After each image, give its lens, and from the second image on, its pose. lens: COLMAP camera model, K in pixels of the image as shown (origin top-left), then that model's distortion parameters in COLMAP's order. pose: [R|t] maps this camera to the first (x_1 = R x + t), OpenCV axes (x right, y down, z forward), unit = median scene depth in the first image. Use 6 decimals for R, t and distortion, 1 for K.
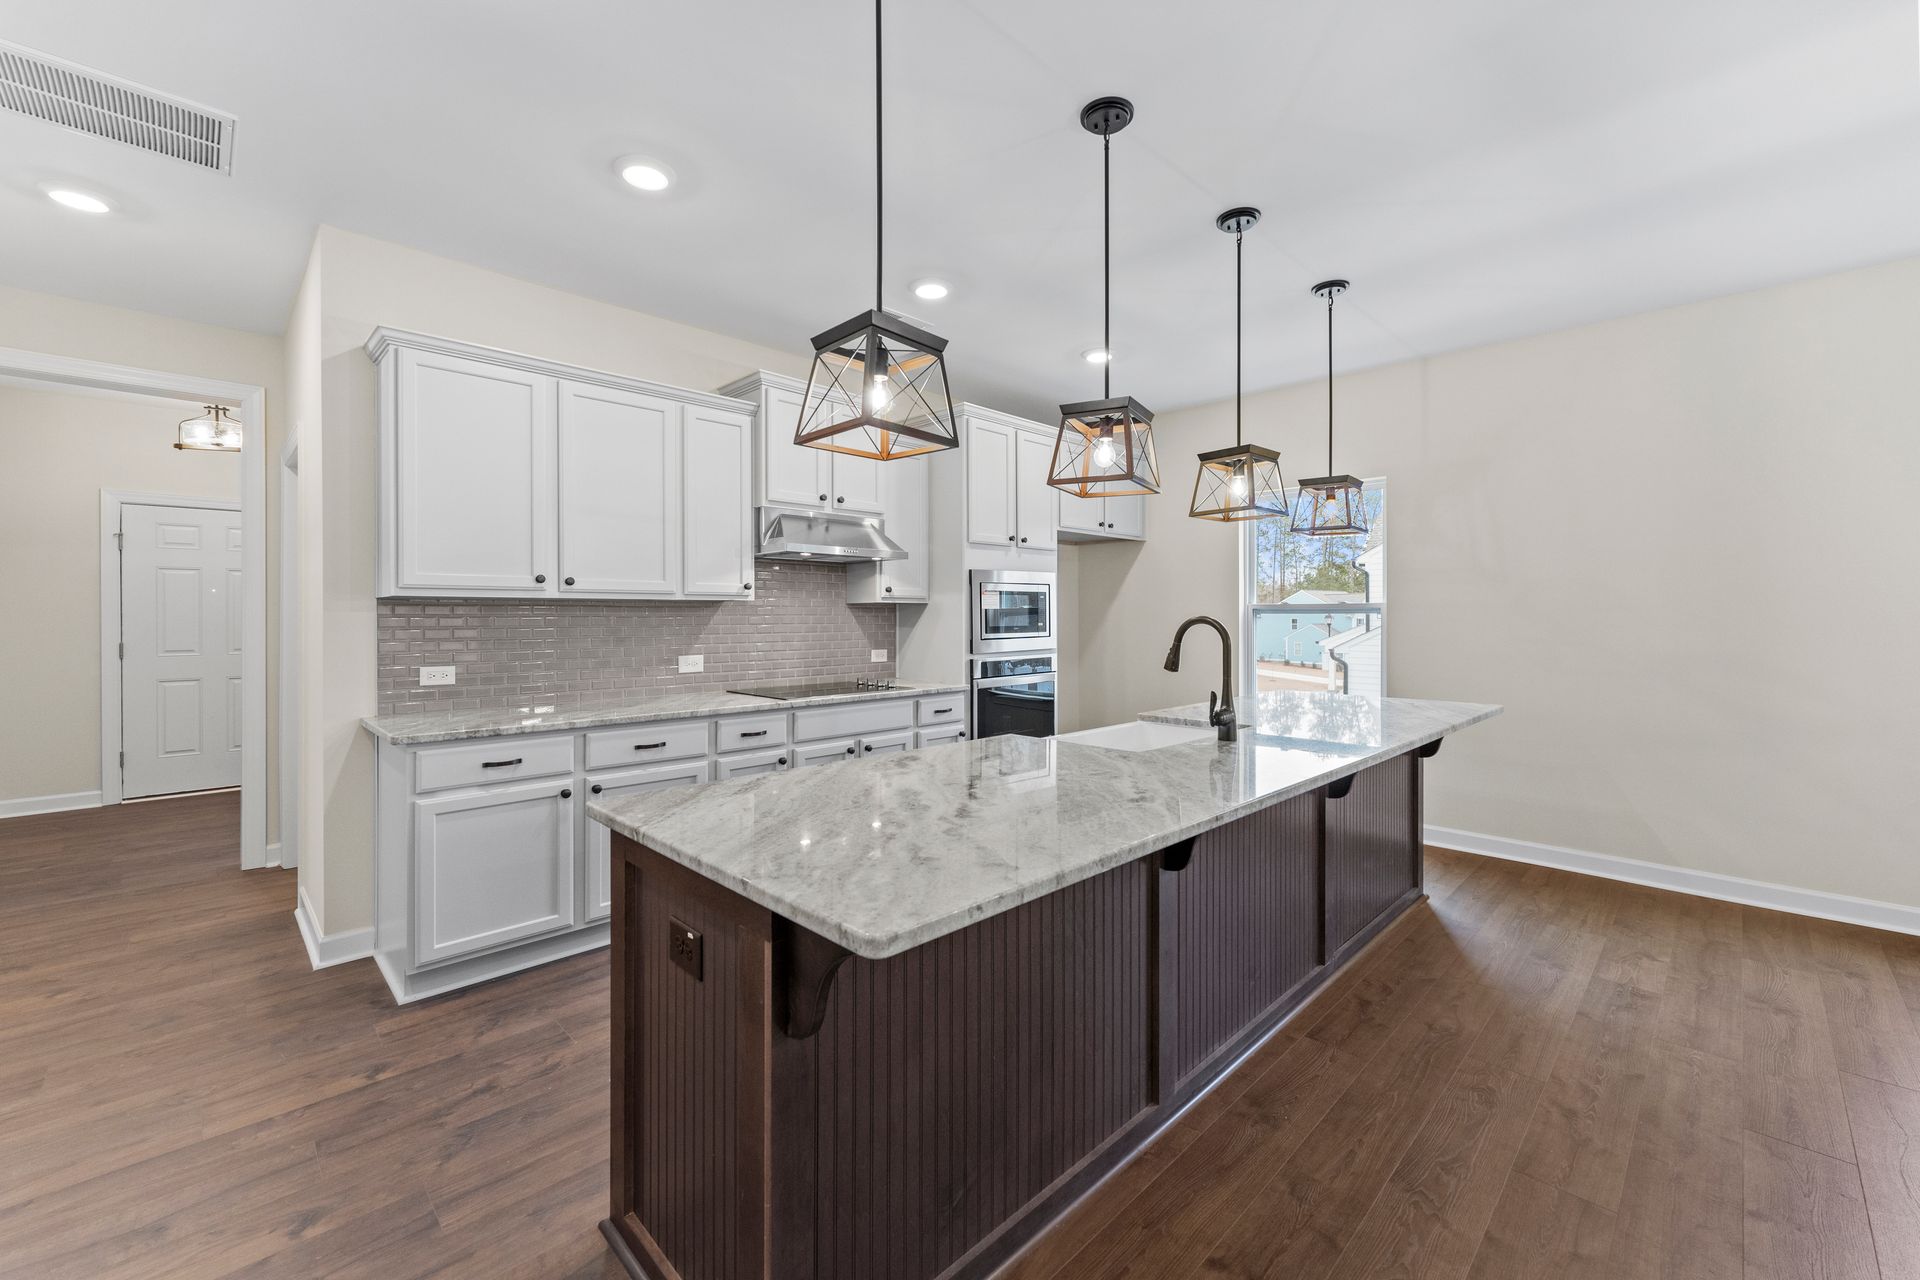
lens RADIAL K [[776.6, 0, 954.0], [0, 776.6, 616.6], [0, 0, 1]] dist [-0.003521, 0.000354]
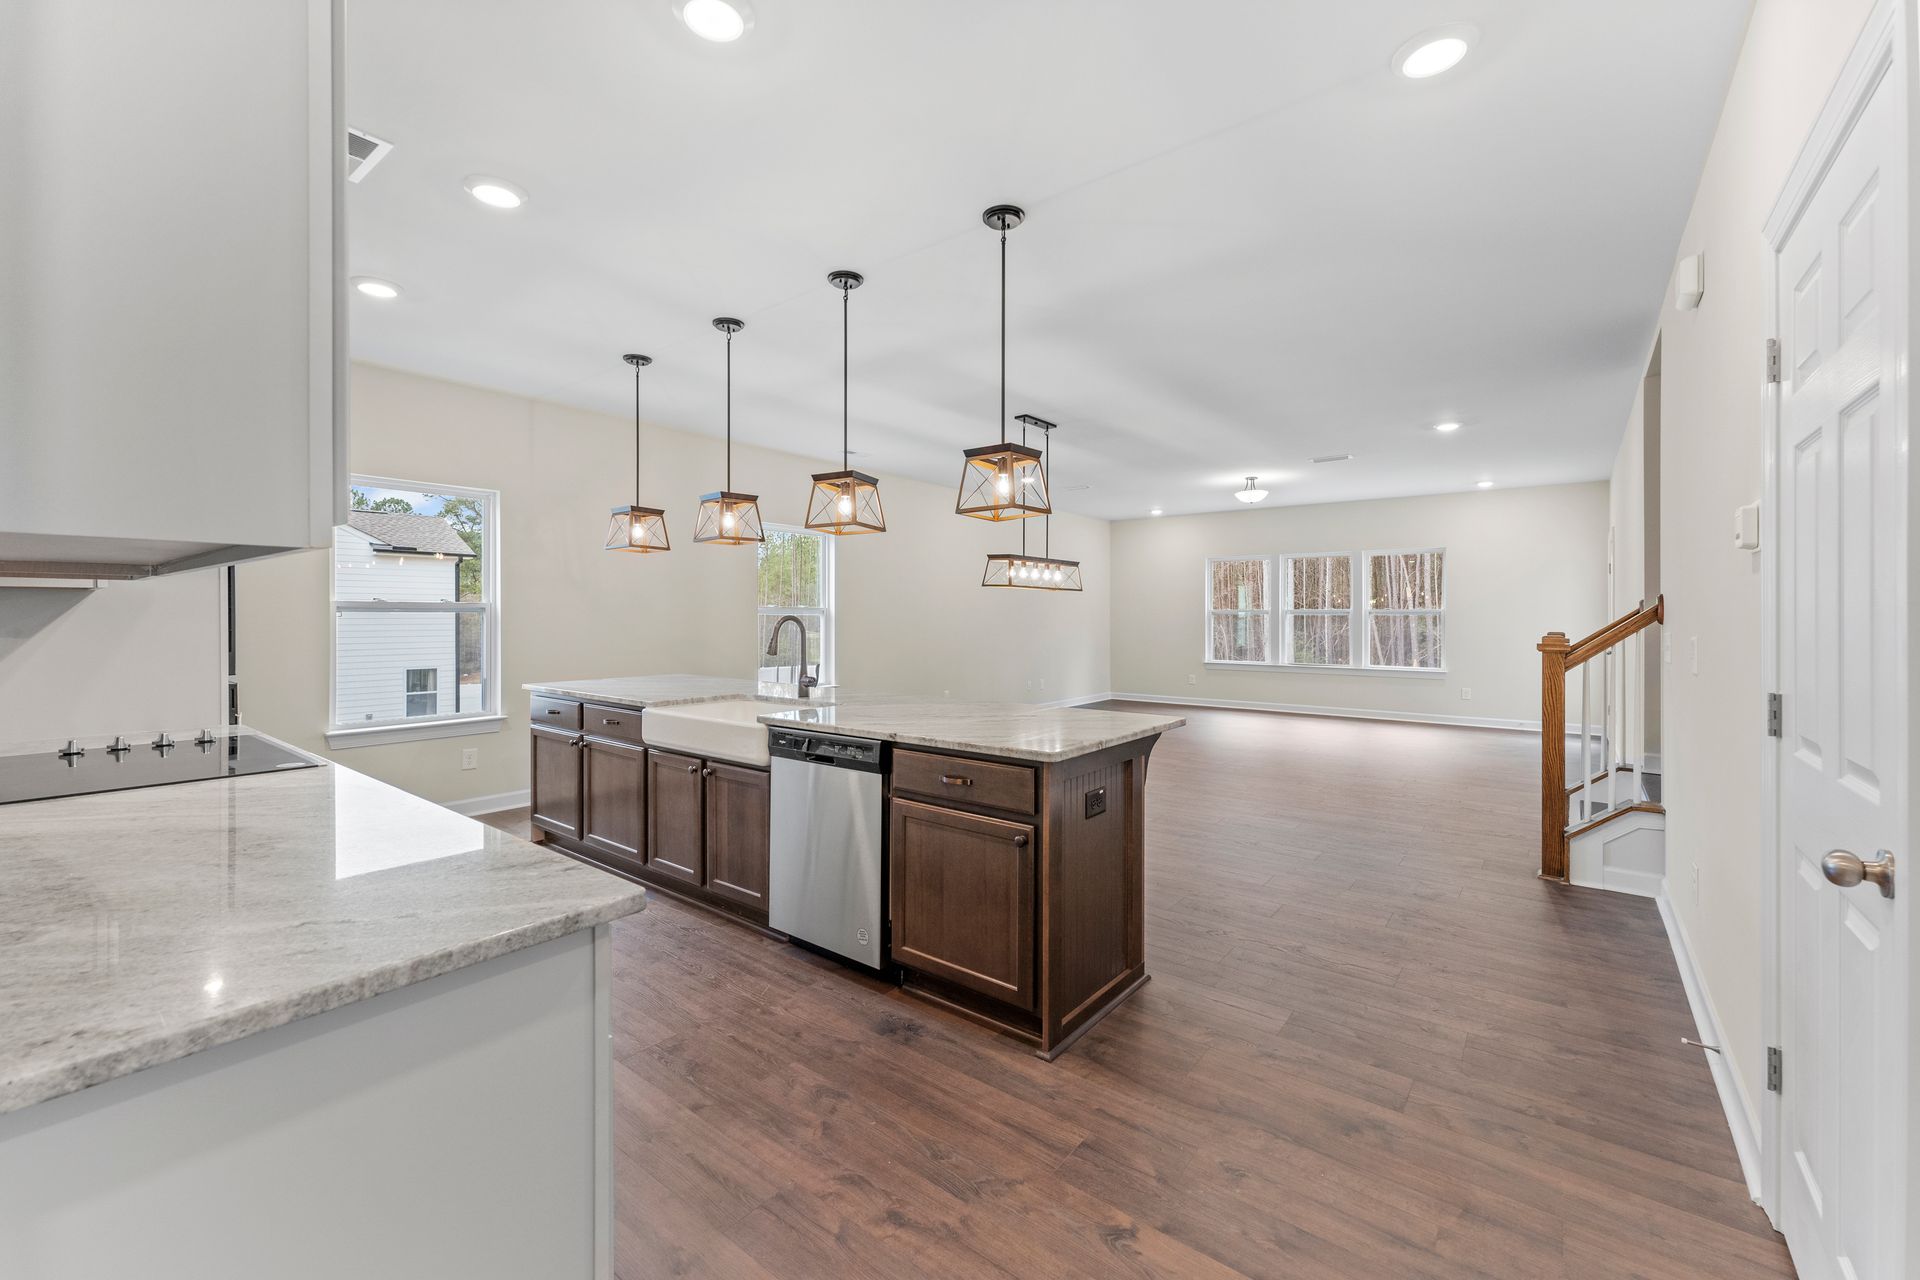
lens RADIAL K [[776.6, 0, 959.2], [0, 776.6, 611.9], [0, 0, 1]] dist [-0.003521, 0.000354]
pose [[-0.127070, 0.002857, 0.991890, -0.933150], [0.000347, 0.999996, -0.002836, -0.003699], [-0.991894, -0.000016, -0.127071, 0.691155]]
